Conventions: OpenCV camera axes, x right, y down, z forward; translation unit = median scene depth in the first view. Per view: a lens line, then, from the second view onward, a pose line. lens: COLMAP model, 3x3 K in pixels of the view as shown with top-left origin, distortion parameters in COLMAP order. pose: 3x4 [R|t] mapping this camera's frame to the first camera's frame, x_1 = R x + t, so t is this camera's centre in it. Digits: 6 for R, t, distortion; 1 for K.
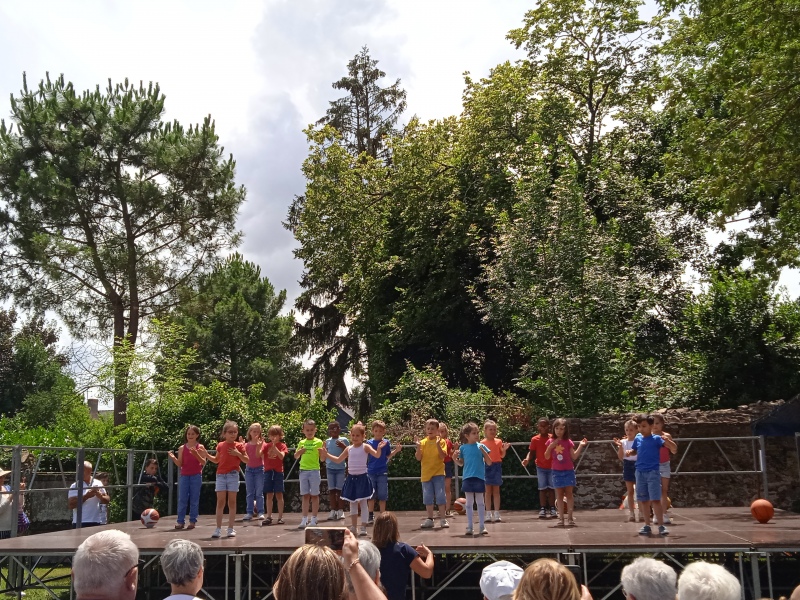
lens RADIAL K [[861.0, 0, 399.1], [0, 861.0, 308.1], [0, 0, 1]] dist [0.063378, 0.000000]
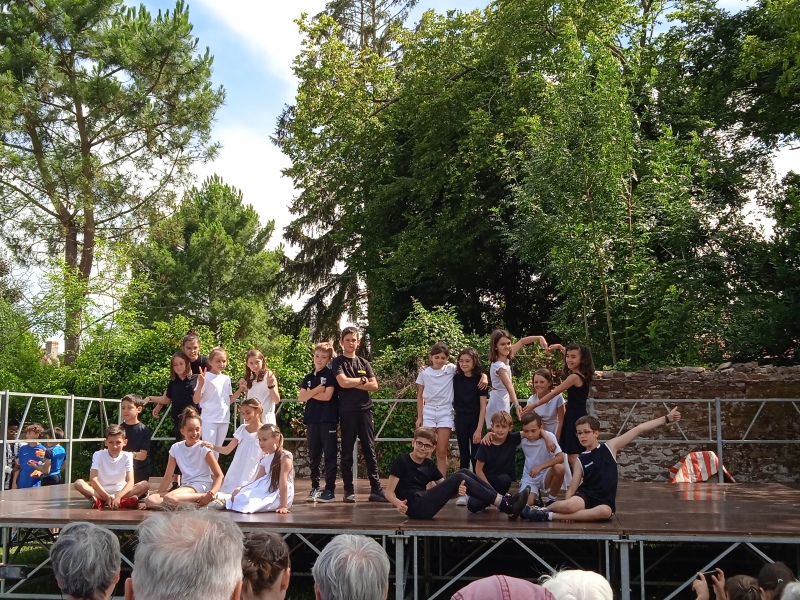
lens RADIAL K [[861.0, 0, 400.9], [0, 861.0, 321.4], [0, 0, 1]] dist [0.063378, 0.000000]
pose [[0.999721, 0.023545, -0.001890, -0.001346], [-0.023390, 0.997949, 0.059582, 0.029996], [0.003289, -0.059521, 0.998222, 0.154659]]
